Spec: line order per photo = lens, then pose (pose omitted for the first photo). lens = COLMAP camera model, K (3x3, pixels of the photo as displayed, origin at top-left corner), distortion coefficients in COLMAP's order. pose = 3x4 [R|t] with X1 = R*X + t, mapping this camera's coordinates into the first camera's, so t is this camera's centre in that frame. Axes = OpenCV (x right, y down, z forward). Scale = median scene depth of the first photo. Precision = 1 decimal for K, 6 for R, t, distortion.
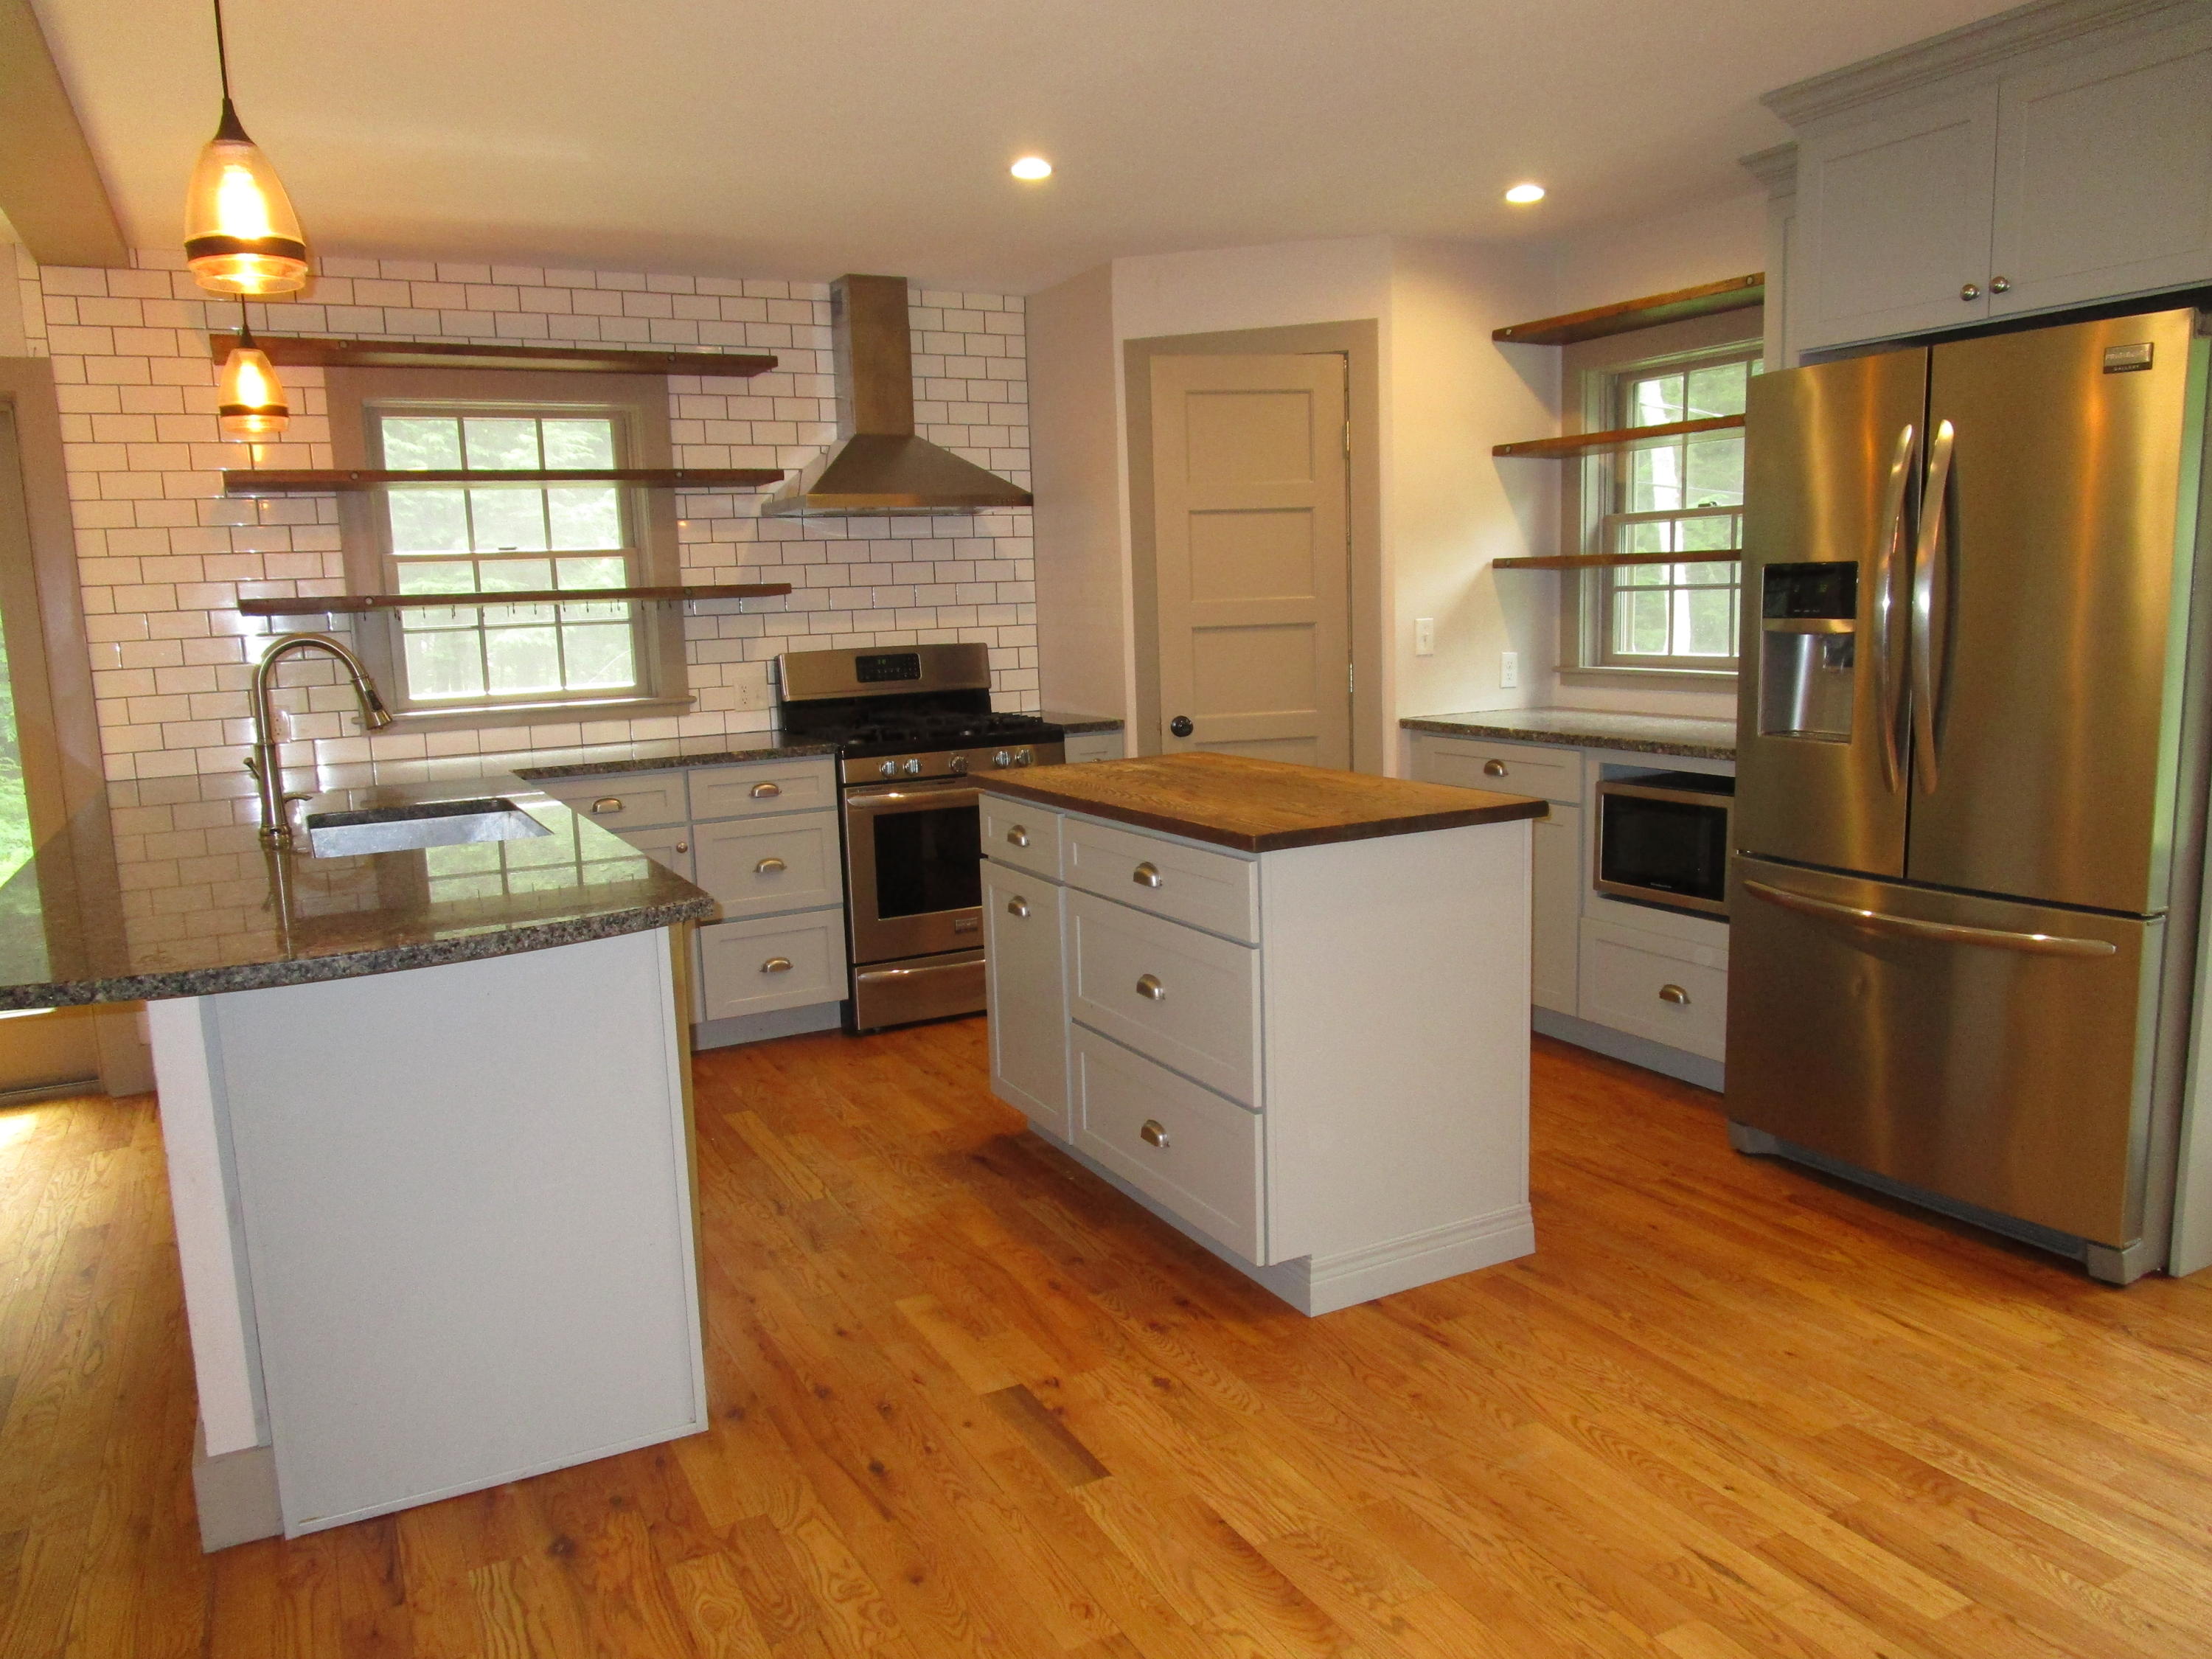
lens RADIAL K [[1569.1, 0, 1102.5], [0, 1569.1, 830.2], [0, 0, 1]] dist [-0.018013, 0.004121]
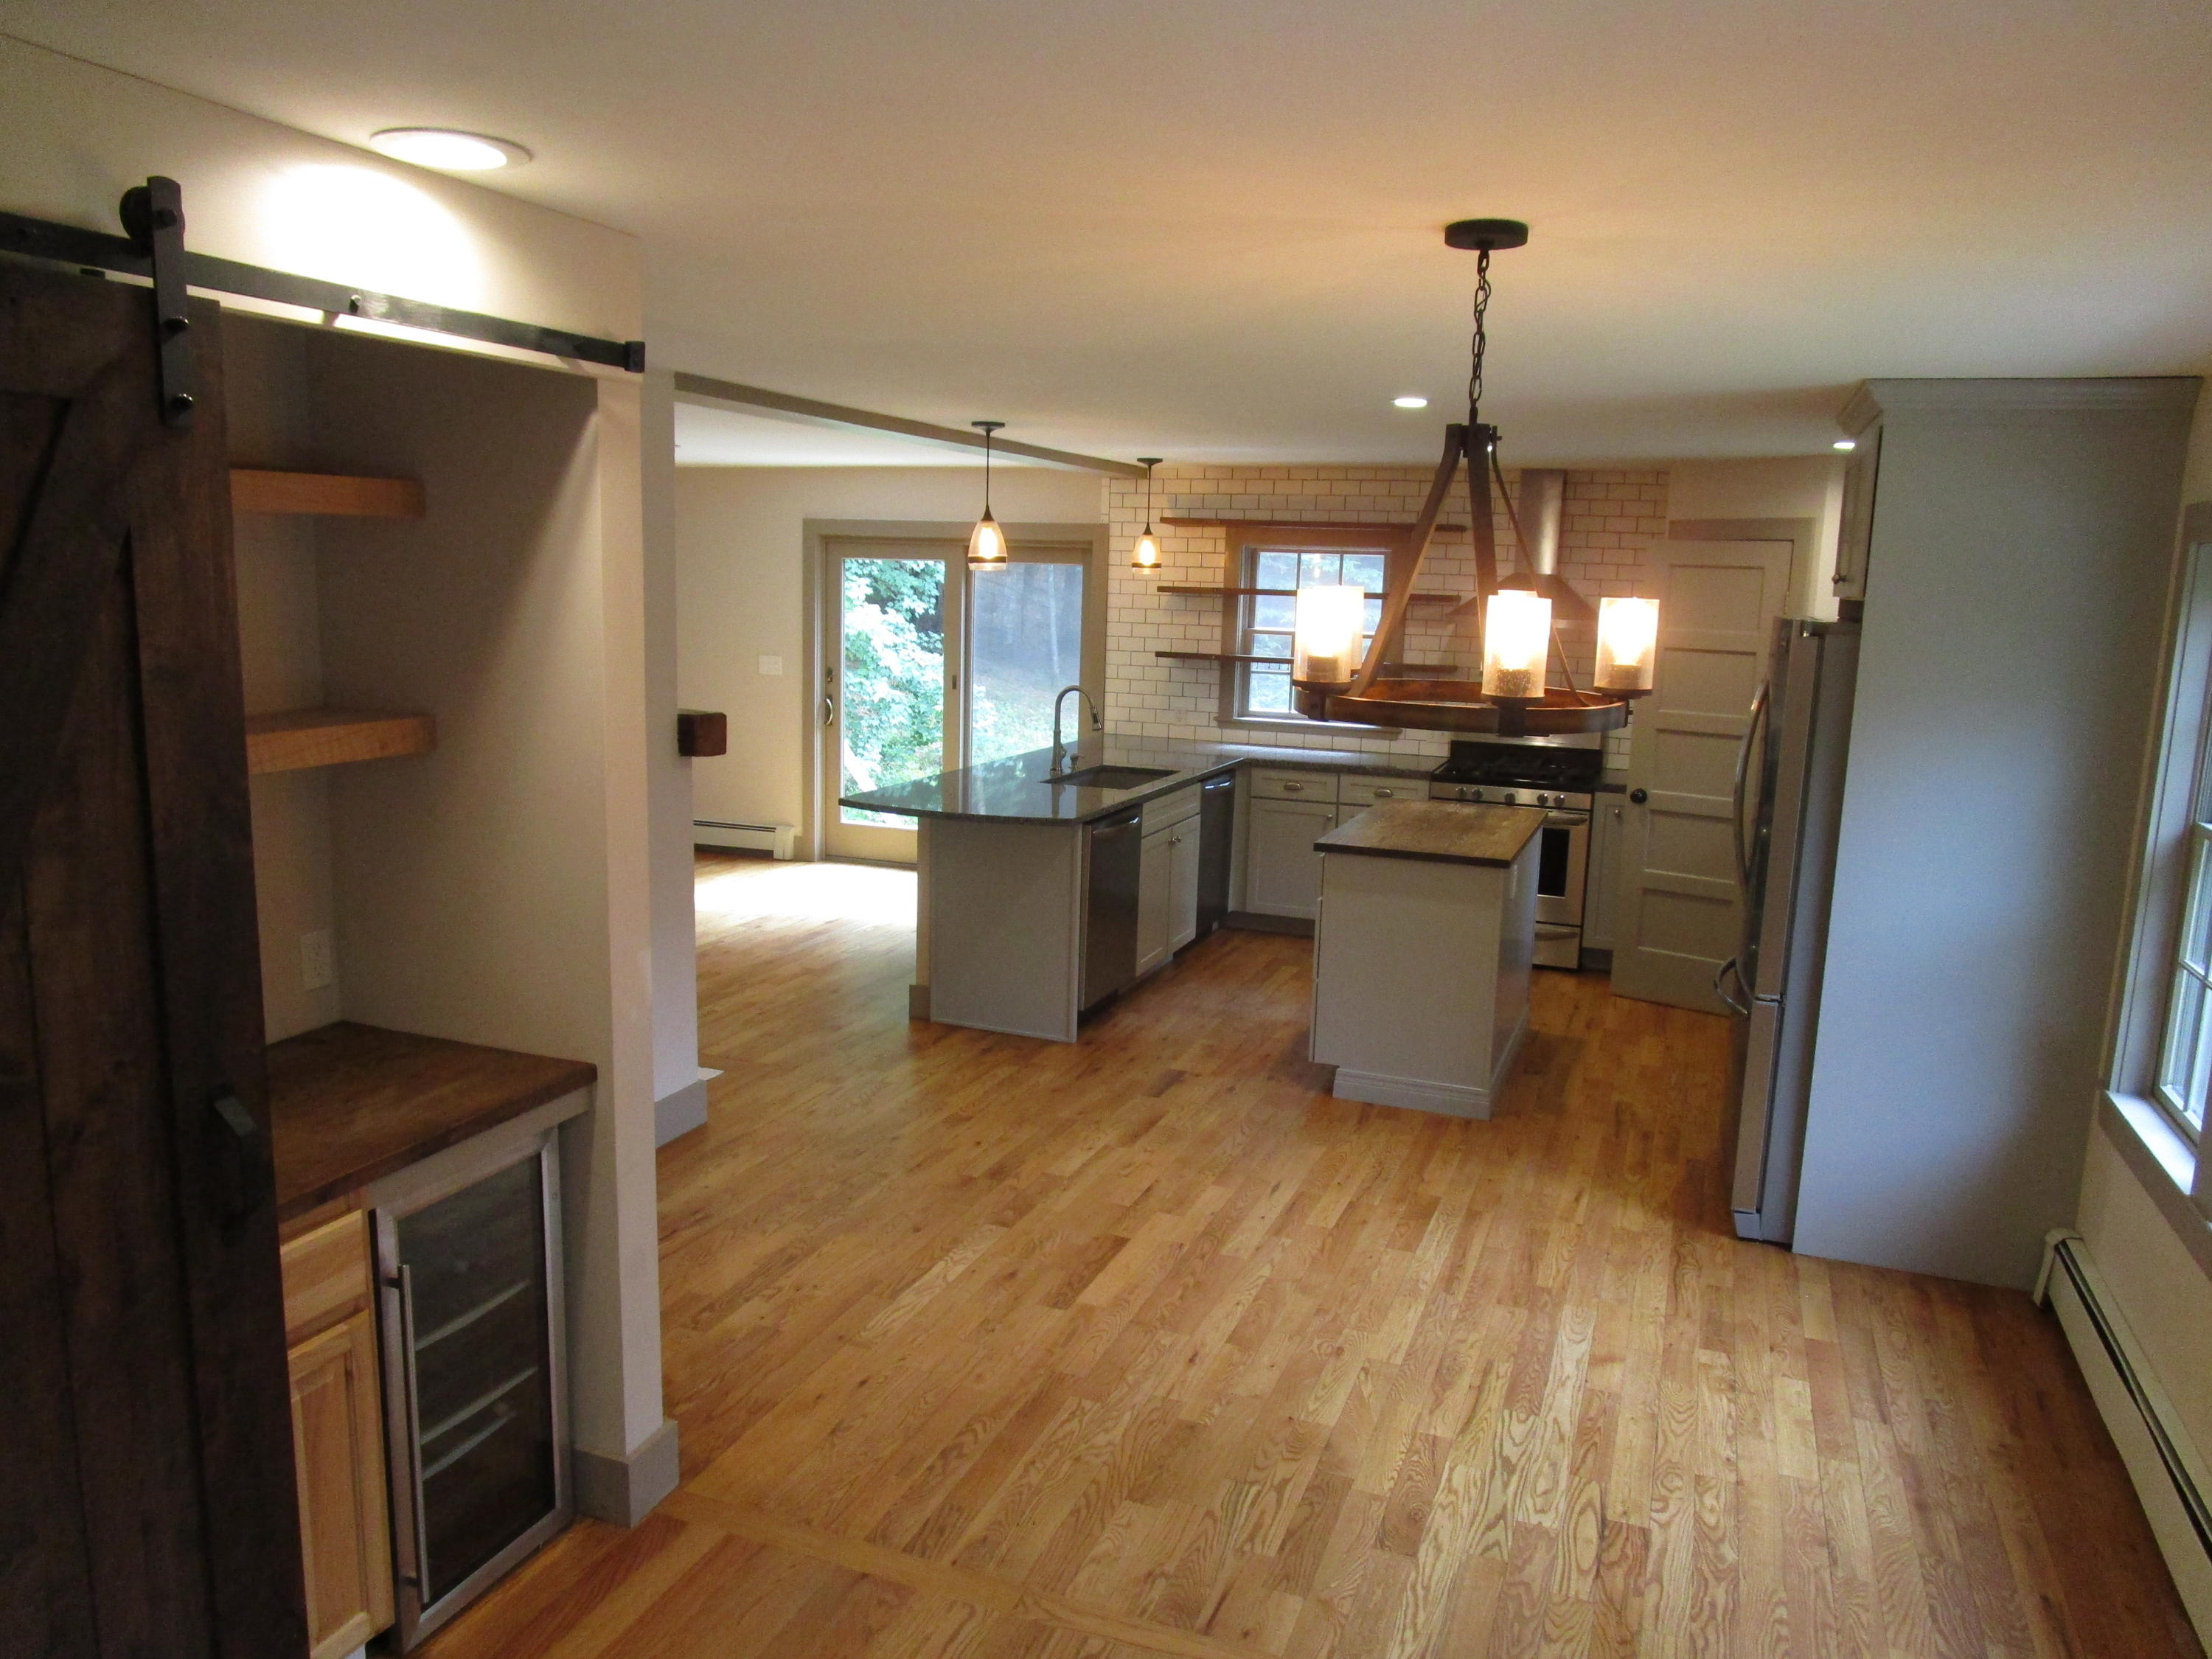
lens RADIAL K [[1569.1, 0, 1105.4], [0, 1569.1, 833.3], [0, 0, 1]] dist [-0.018013, 0.004121]
pose [[0.663195, 0.179063, -0.726711, 1.294859], [-0.162221, 0.982268, 0.093991, -0.147524], [0.730655, 0.055554, 0.680483, -0.544359]]
